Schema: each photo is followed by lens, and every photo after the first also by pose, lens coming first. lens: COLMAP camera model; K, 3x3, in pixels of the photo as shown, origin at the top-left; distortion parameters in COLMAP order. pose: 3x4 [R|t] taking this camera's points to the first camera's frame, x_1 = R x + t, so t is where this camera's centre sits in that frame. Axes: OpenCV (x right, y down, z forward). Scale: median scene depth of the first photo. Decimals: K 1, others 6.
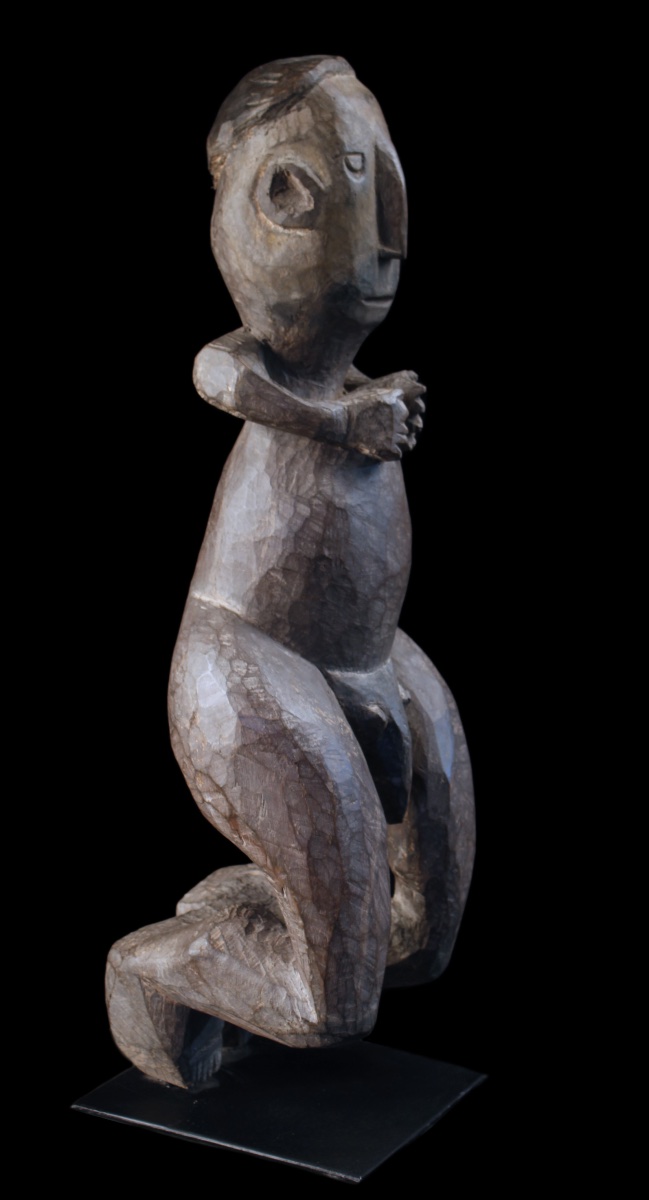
lens RADIAL K [[2188.6, 0, 383.4], [0, 2188.6, 595.4], [0, 0, 1]] dist [-0.003848, 0.000000]
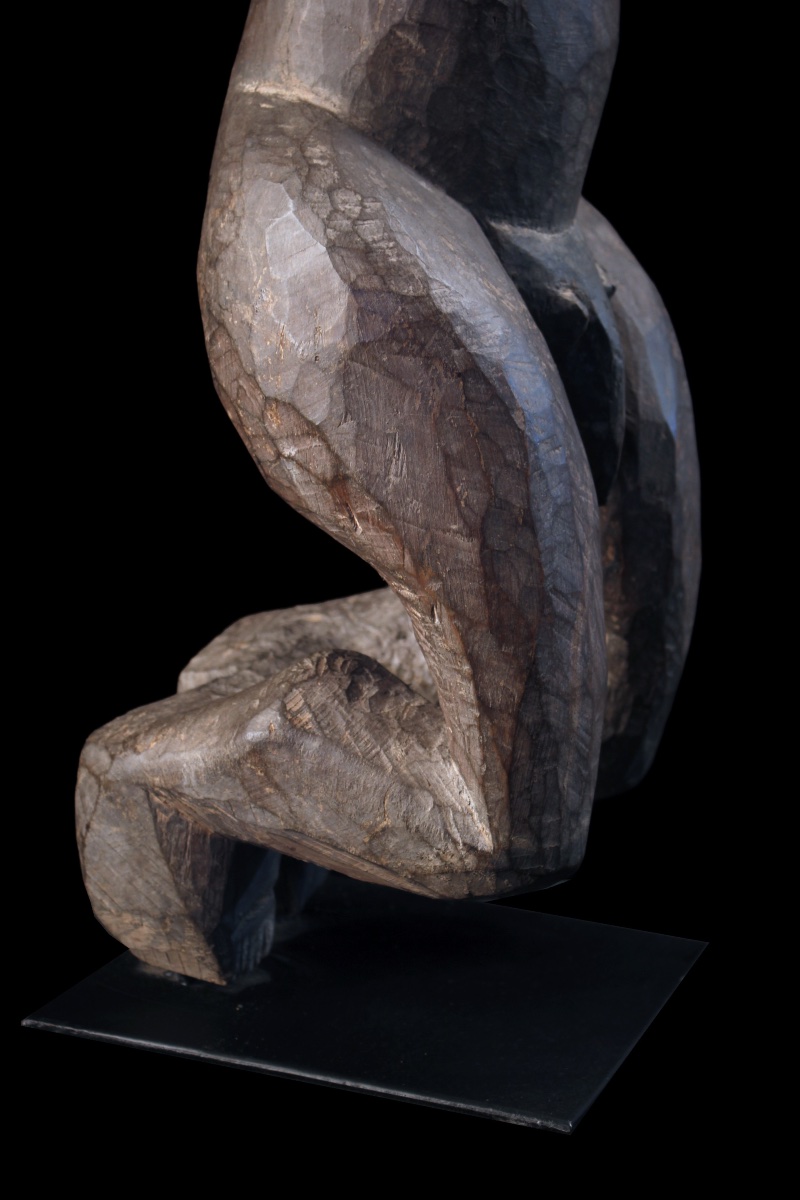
lens RADIAL K [[2667.1, 0, 400.7], [0, 2667.1, 599.4], [0, 0, 1]] dist [0.033047, 0.000000]
pose [[0.995238, -0.020981, 0.095190, -0.116468], [0.015466, 0.998179, 0.058308, 0.091636], [-0.096240, -0.056558, 0.993750, 0.332255]]
